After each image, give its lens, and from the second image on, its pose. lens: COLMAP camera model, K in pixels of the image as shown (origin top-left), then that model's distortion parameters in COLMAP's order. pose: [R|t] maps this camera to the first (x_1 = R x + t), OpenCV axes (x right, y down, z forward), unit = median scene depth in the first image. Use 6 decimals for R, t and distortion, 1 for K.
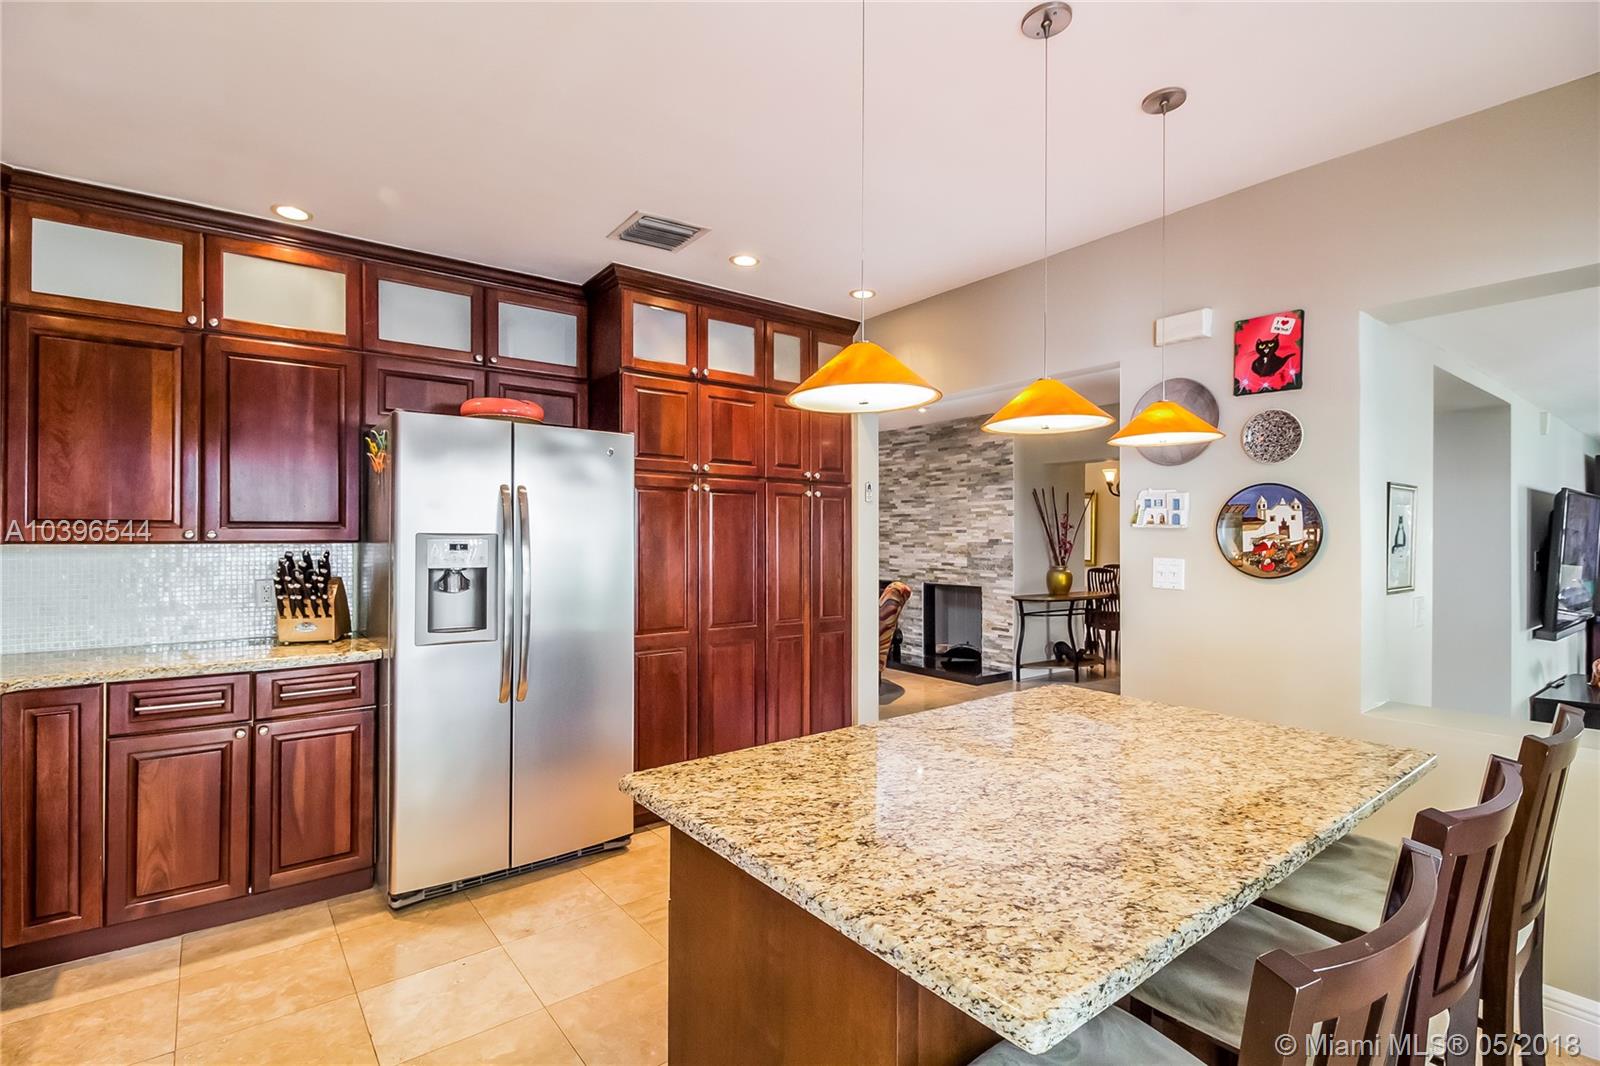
lens RADIAL K [[750.5, 0, 800.0], [0, 750.5, 533.0], [0, 0, 1]] dist [-0.019337, -0.000506]
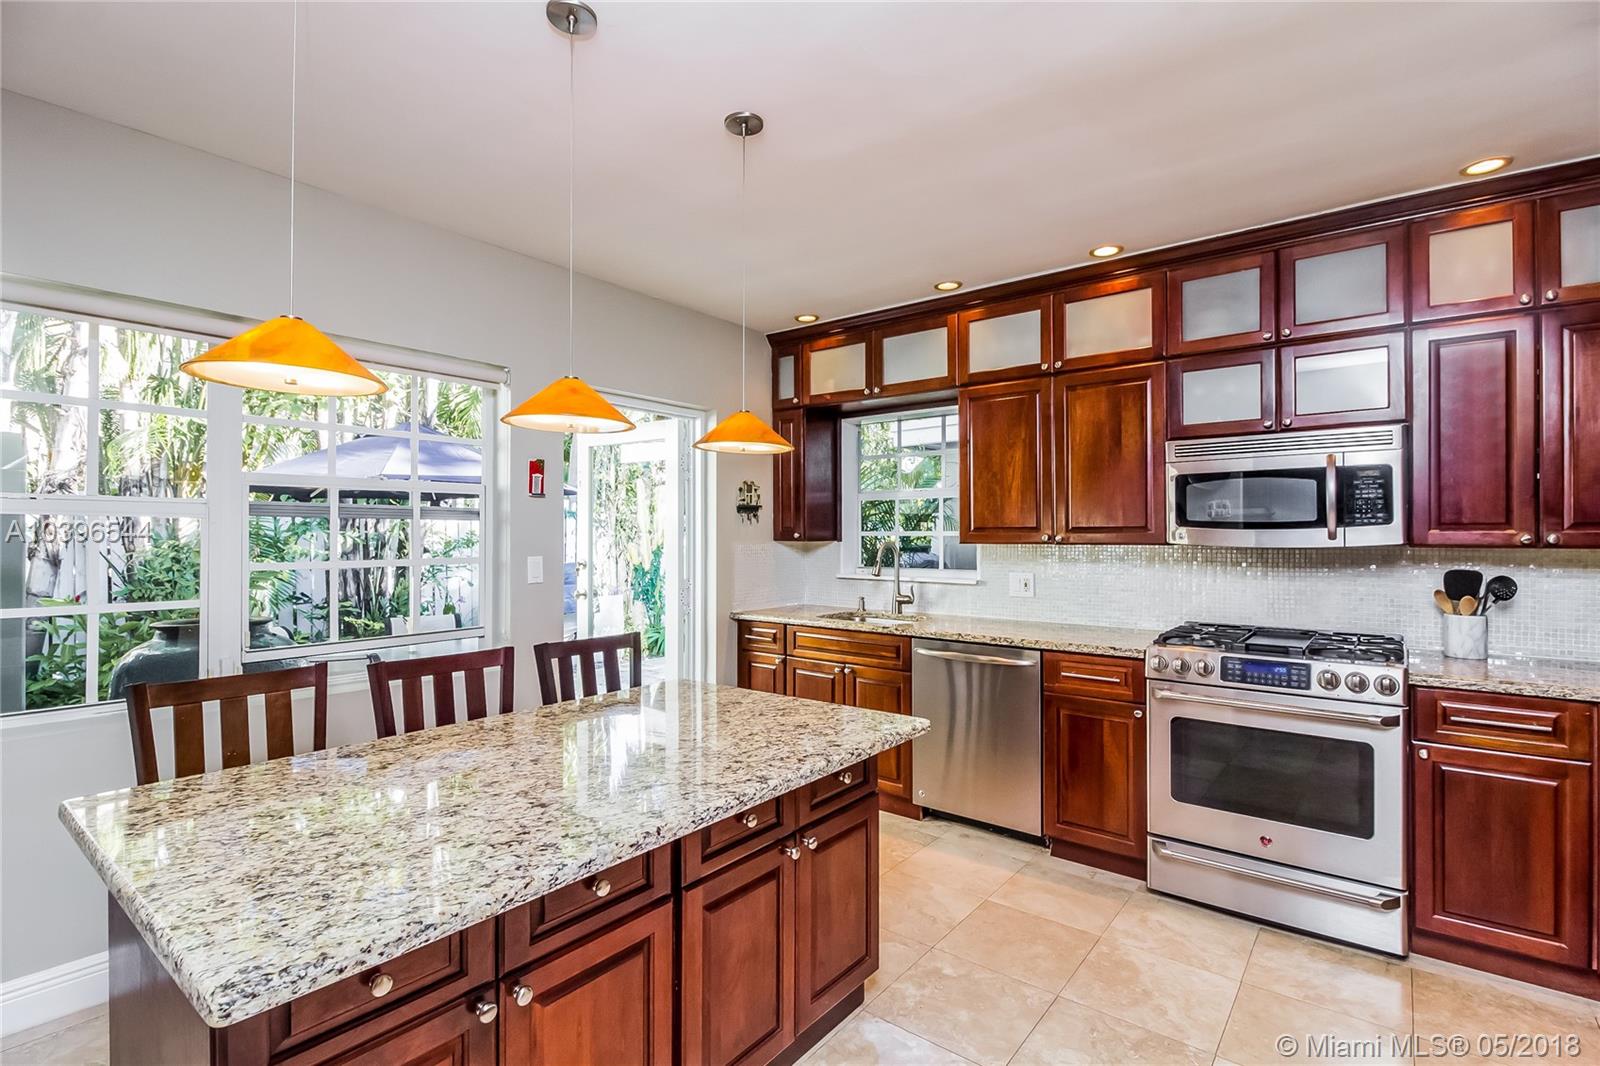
lens RADIAL K [[750.5, 0, 800.0], [0, 750.5, 533.0], [0, 0, 1]] dist [-0.019337, -0.000506]
pose [[-0.973432, -0.003691, -0.228948, 0.262395], [-0.000959, 0.999927, -0.012039, 0.010580], [0.228976, -0.011500, -0.973364, 2.058771]]
